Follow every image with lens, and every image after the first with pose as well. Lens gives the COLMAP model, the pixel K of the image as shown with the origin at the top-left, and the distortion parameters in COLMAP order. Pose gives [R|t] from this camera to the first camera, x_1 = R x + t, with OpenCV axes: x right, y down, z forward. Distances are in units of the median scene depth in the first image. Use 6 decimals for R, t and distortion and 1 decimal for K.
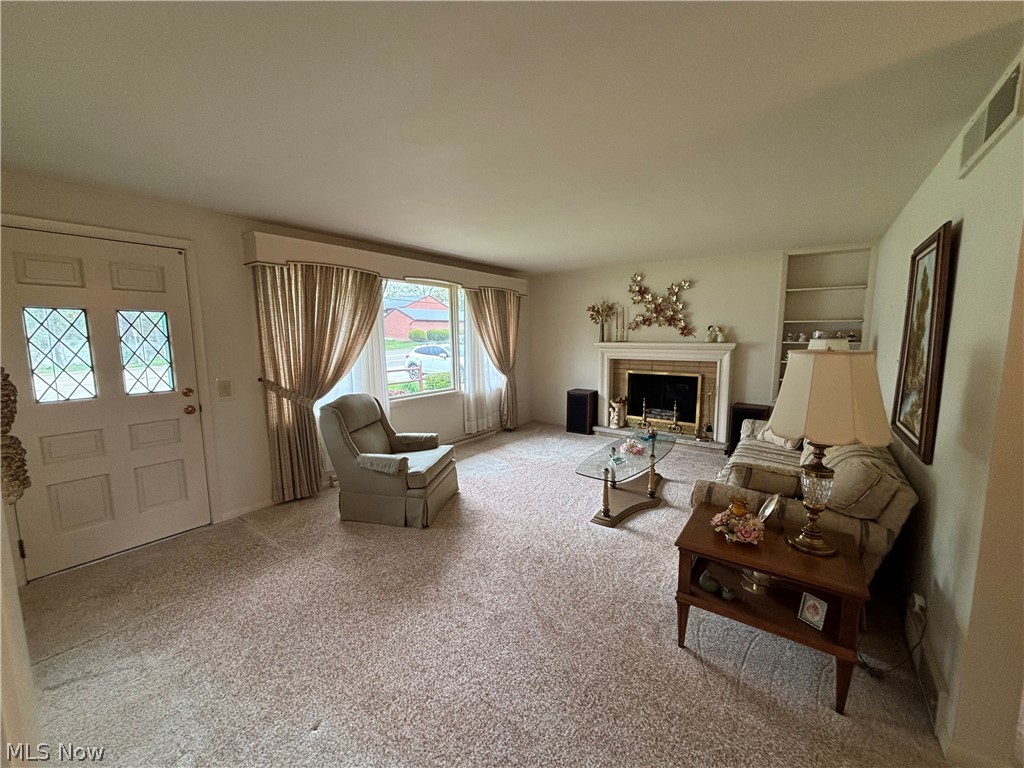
lens RADIAL K [[413.1, 0, 507.9], [0, 413.1, 380.5], [0, 0, 1]] dist [0.000627, 0.000058]
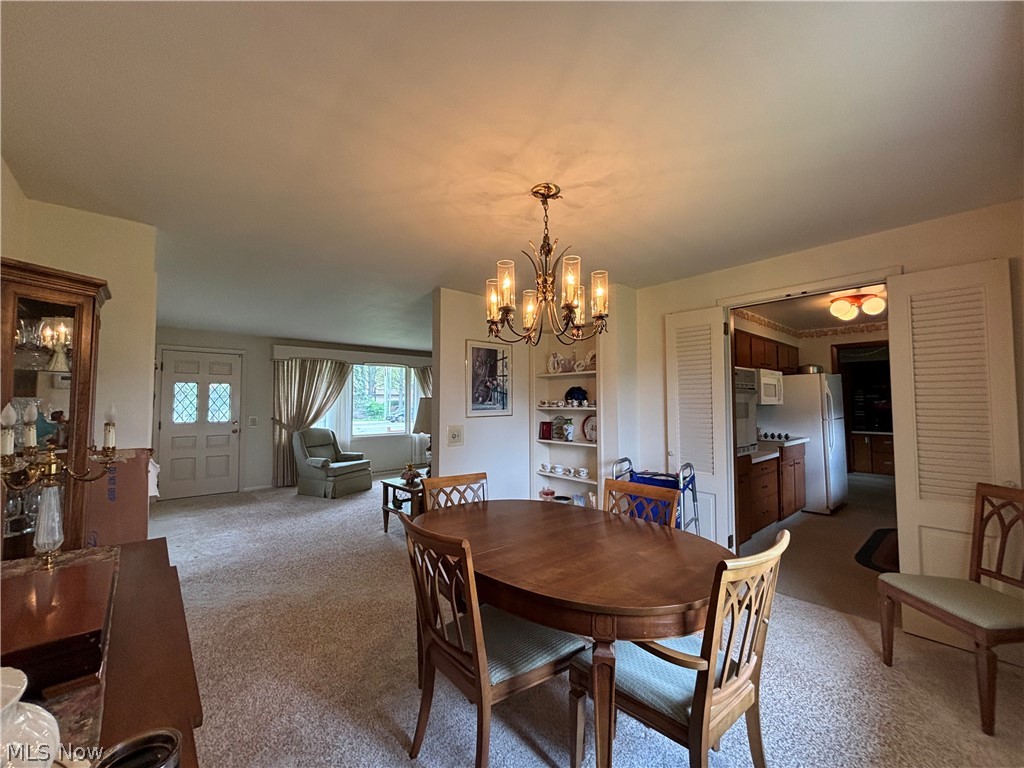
lens RADIAL K [[412.8, 0, 511.2], [0, 412.8, 379.4], [0, 0, 1]] dist [-0.003090, -0.001416]
pose [[0.978756, -0.004993, -0.204970, 0.895794], [-0.030806, 0.984773, -0.171093, 0.115123], [0.202703, 0.173773, 0.963698, -0.663030]]
